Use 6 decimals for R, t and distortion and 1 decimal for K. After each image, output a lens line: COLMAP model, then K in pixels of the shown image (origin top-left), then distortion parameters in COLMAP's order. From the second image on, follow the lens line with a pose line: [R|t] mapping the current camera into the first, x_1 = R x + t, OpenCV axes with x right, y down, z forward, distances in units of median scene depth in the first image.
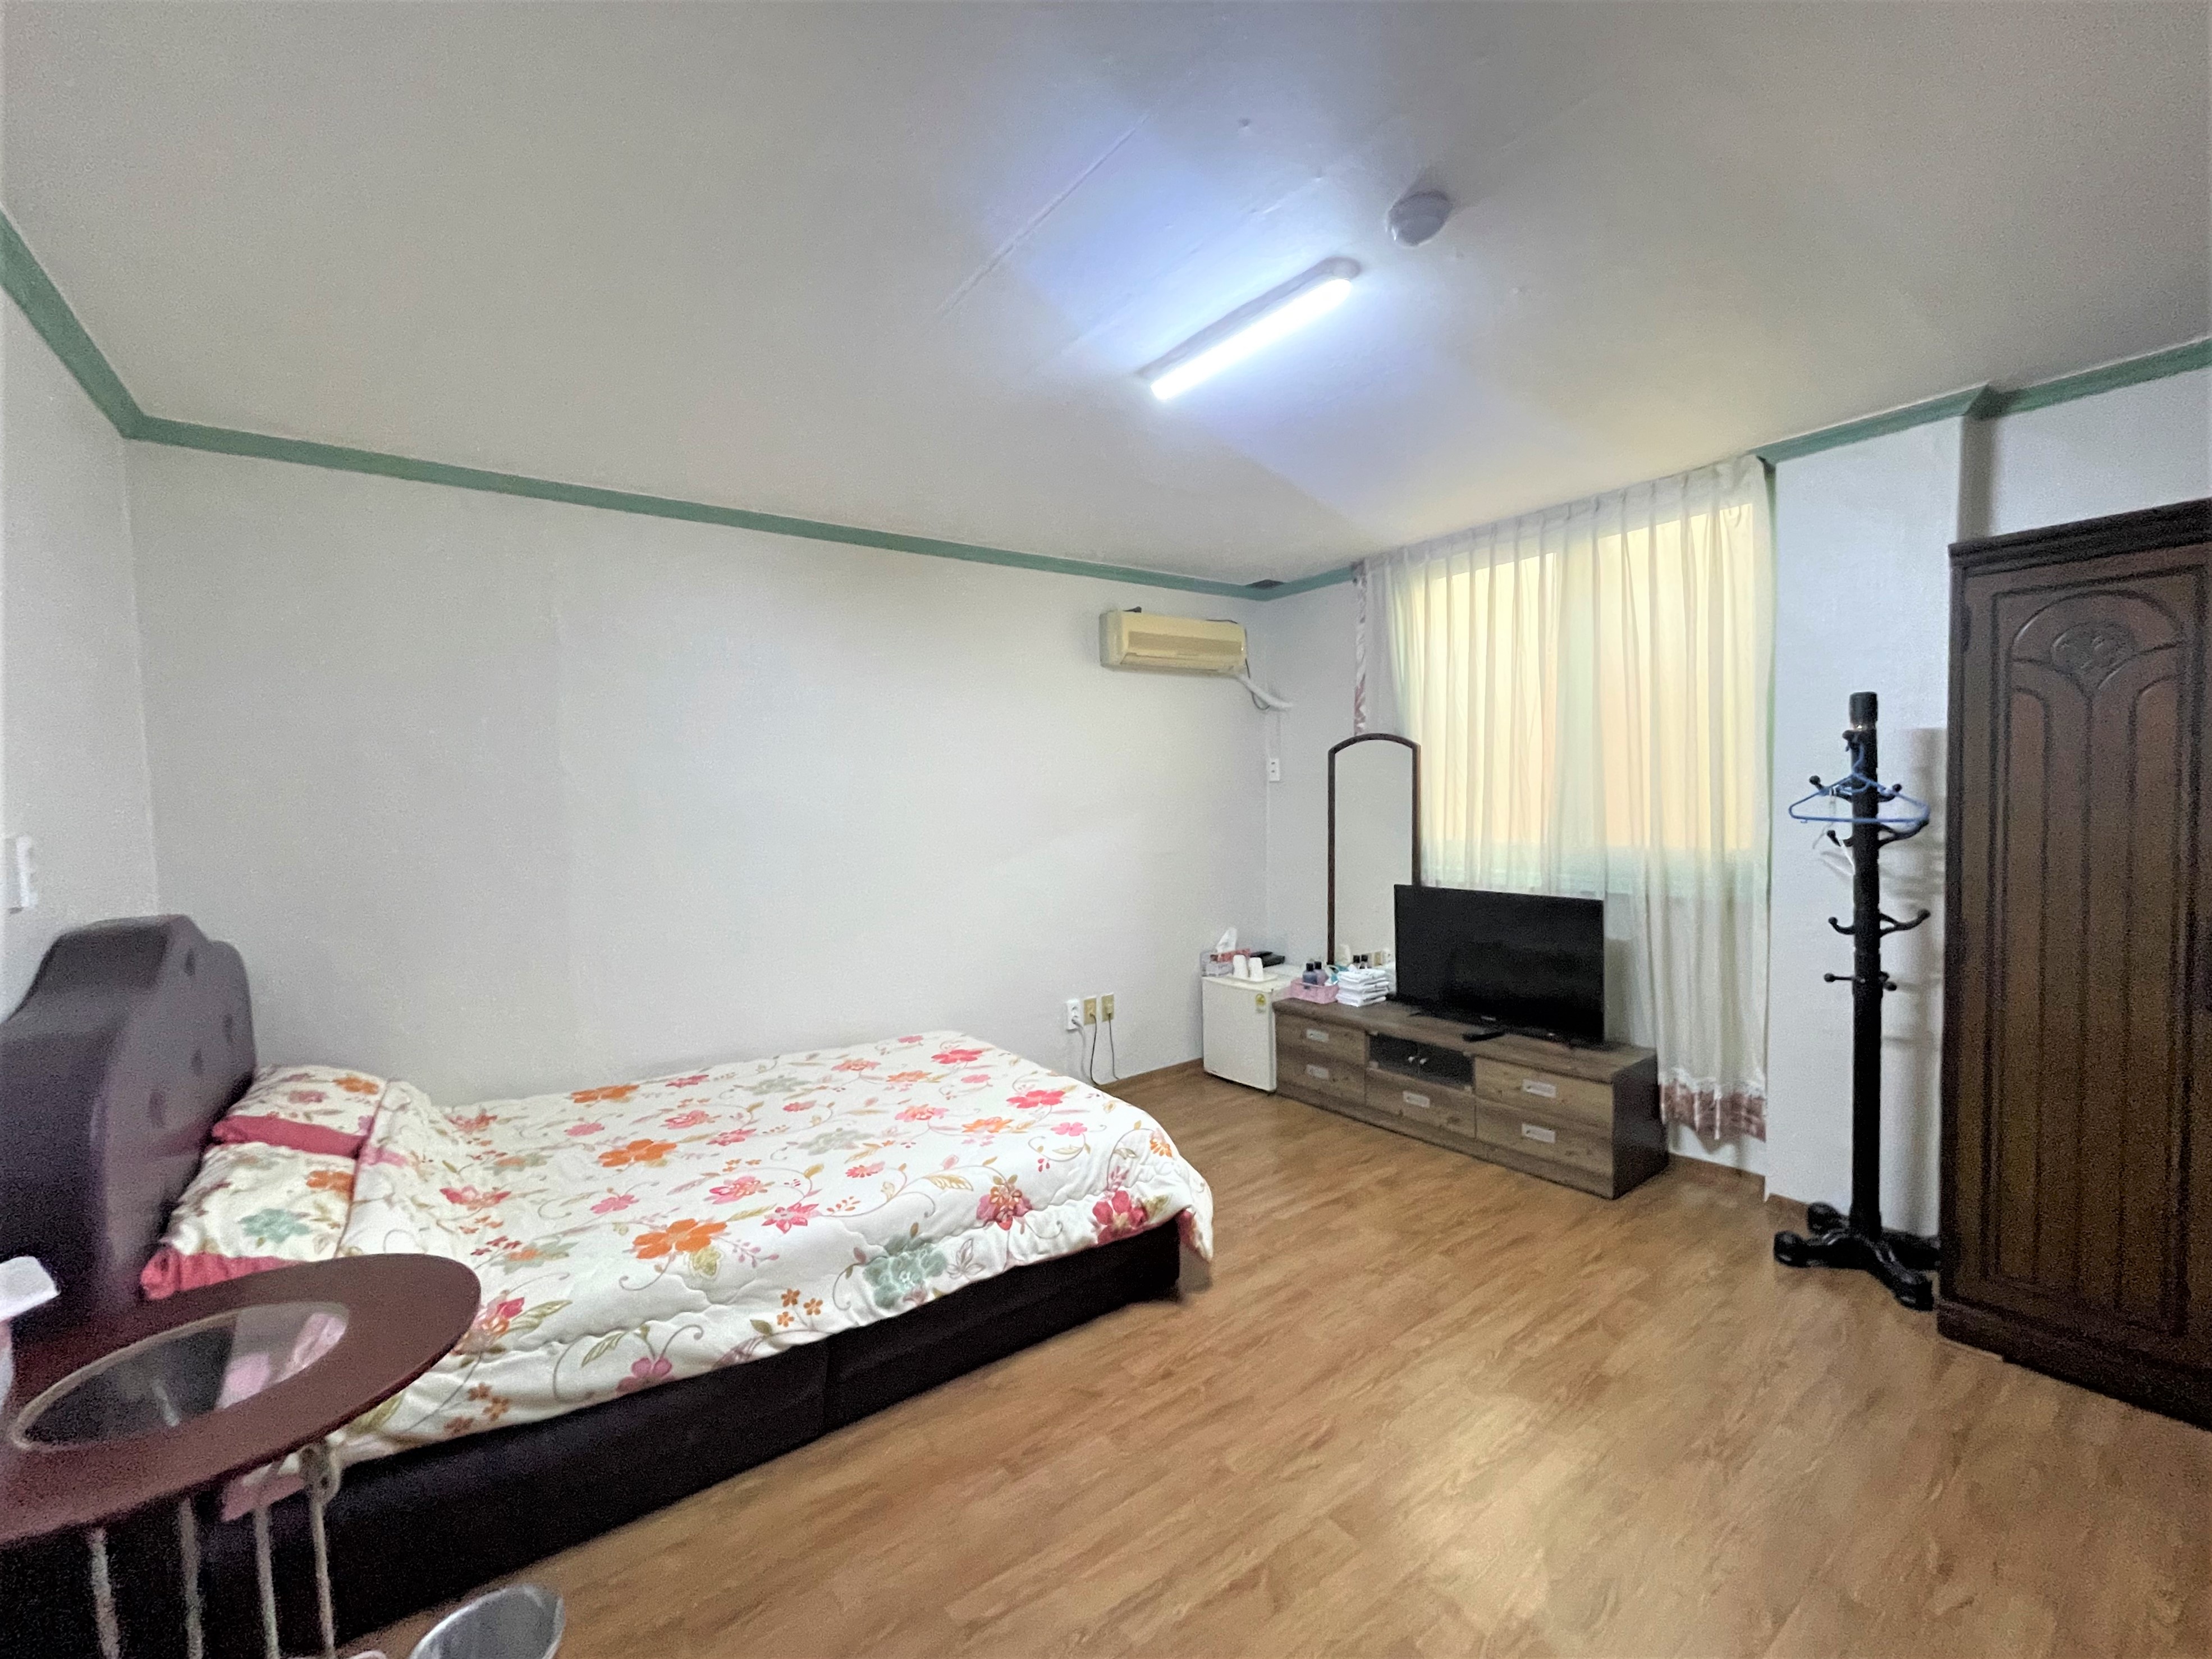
lens RADIAL K [[932.1, 0, 1096.4], [0, 932.1, 833.7], [0, 0, 1]] dist [-0.002082, -0.000333]
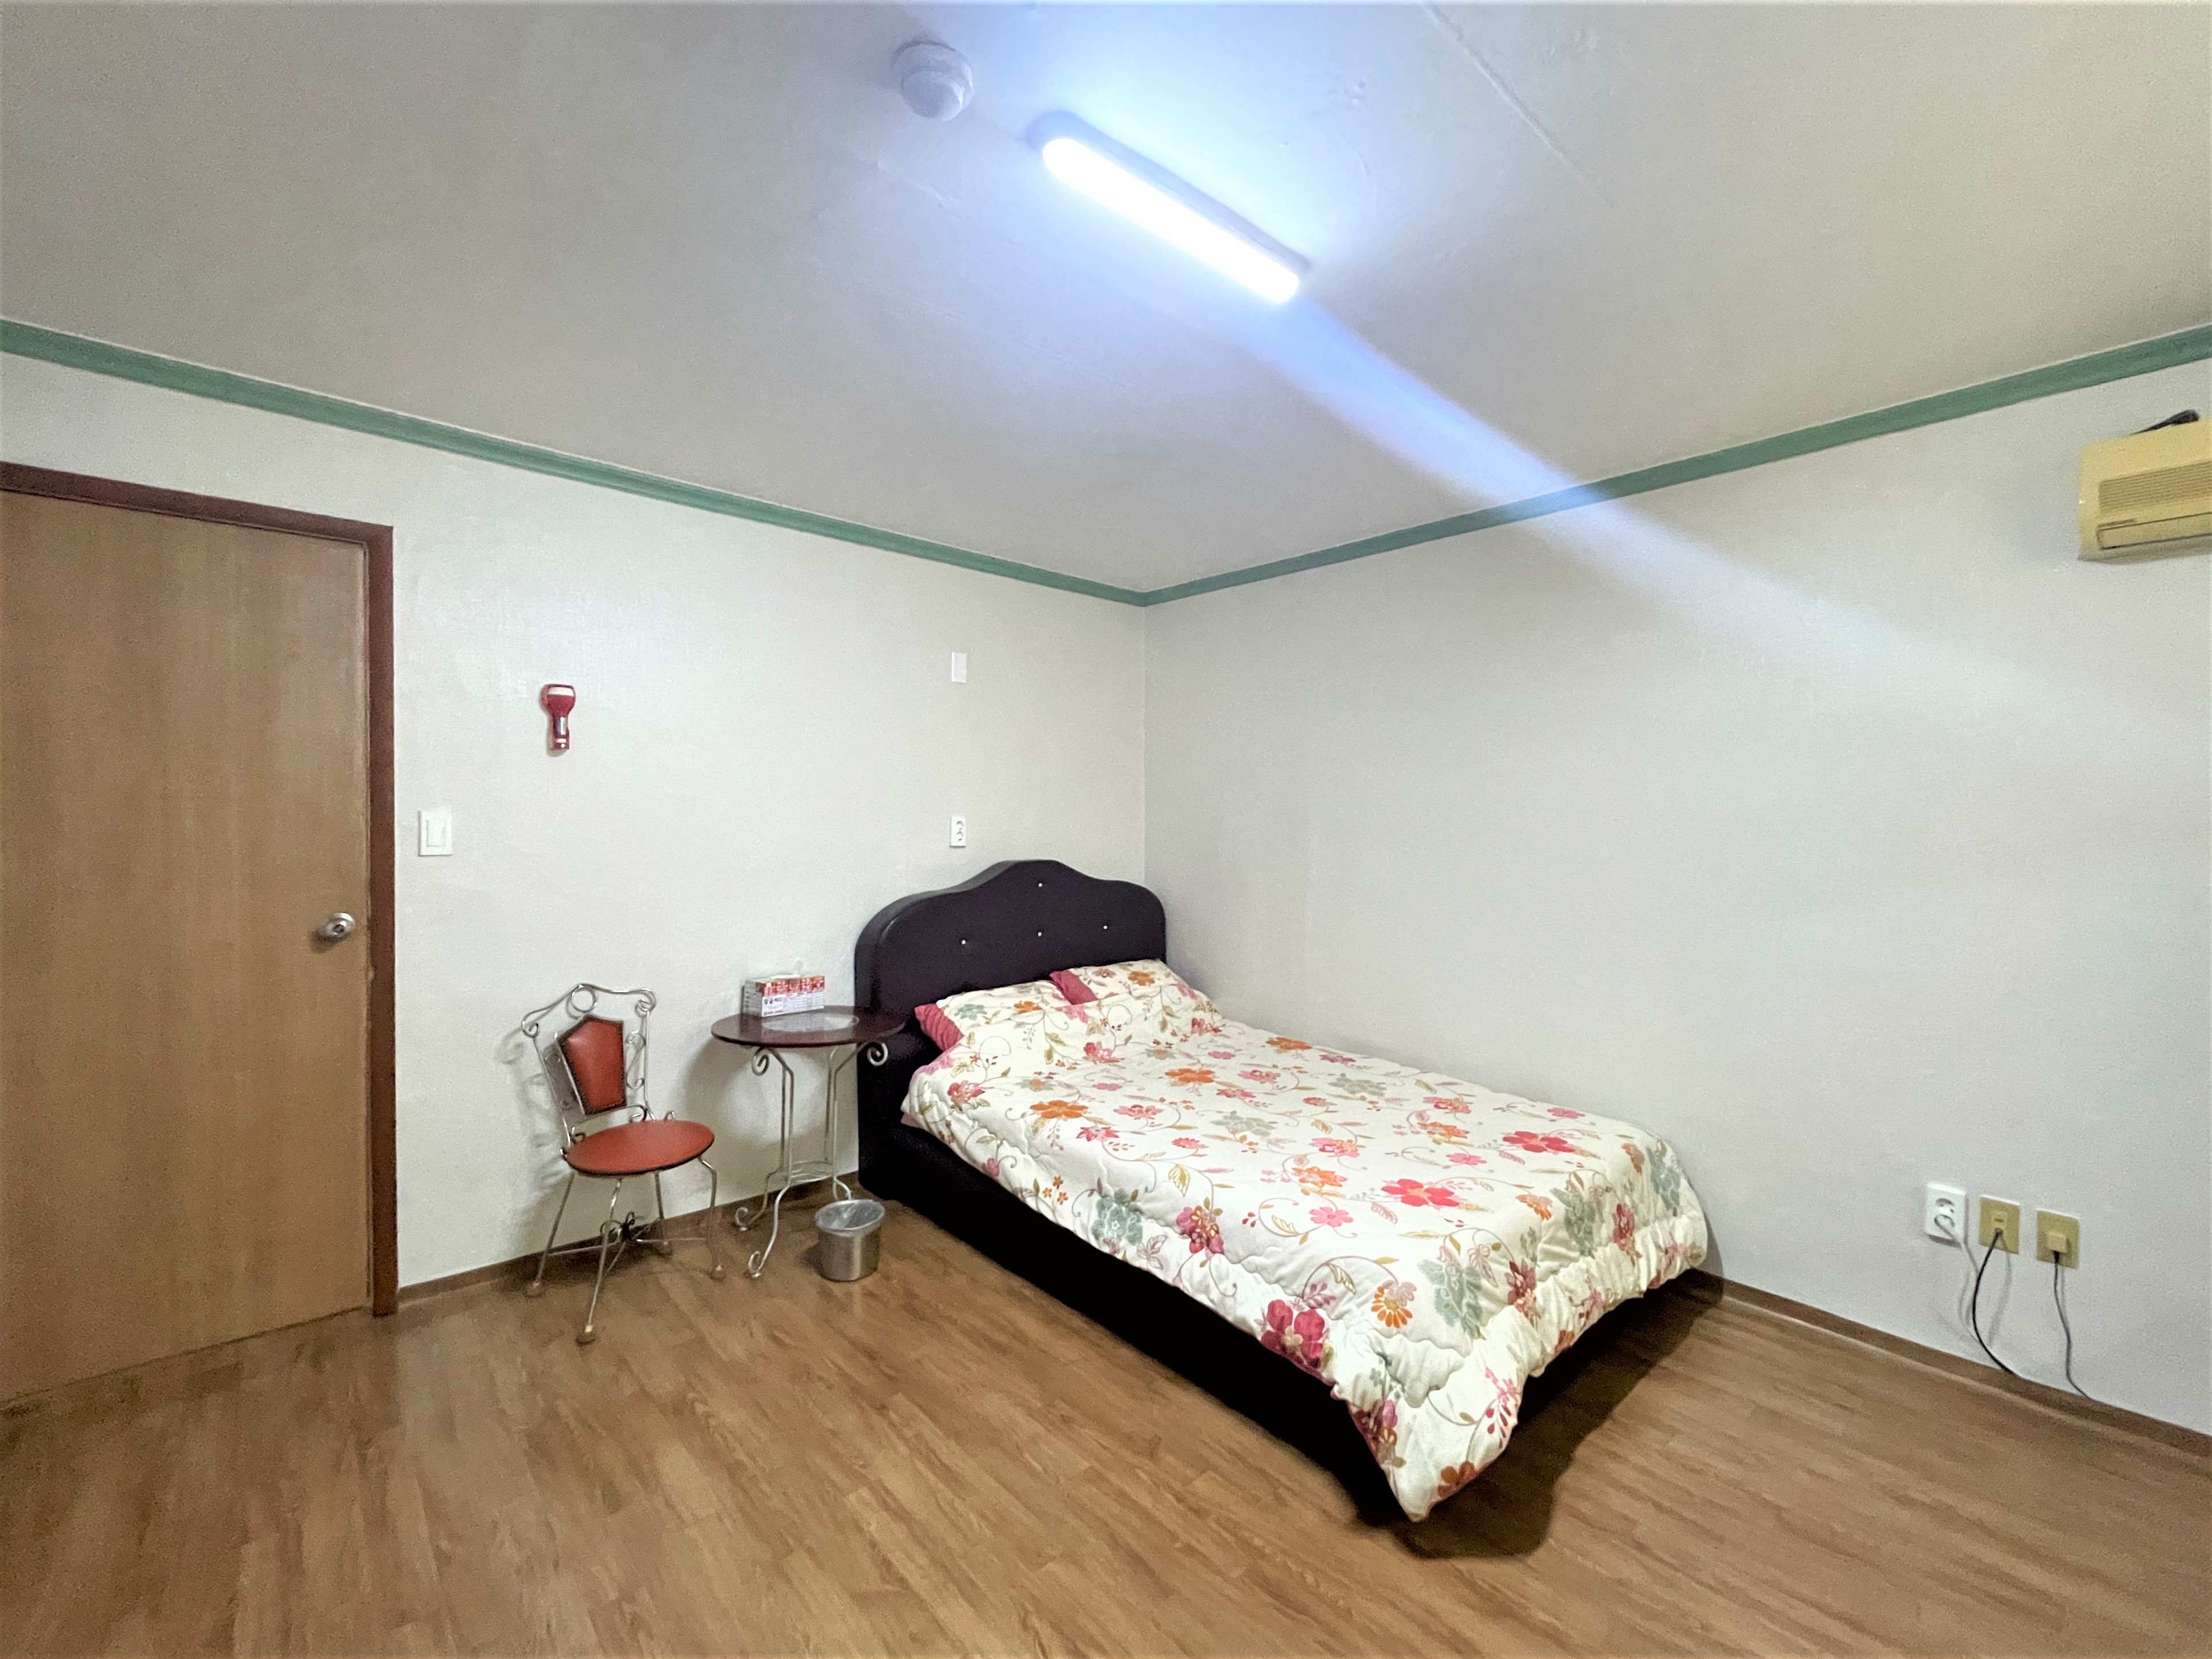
lens RADIAL K [[931.9, 0, 1096.4], [0, 931.9, 833.7], [0, 0, 1]] dist [-0.002082, -0.000333]
pose [[0.089584, 0.044493, -0.994985, 0.800042], [-0.054590, 0.997719, 0.039700, -0.041340], [0.994482, 0.050760, 0.091809, 0.750685]]
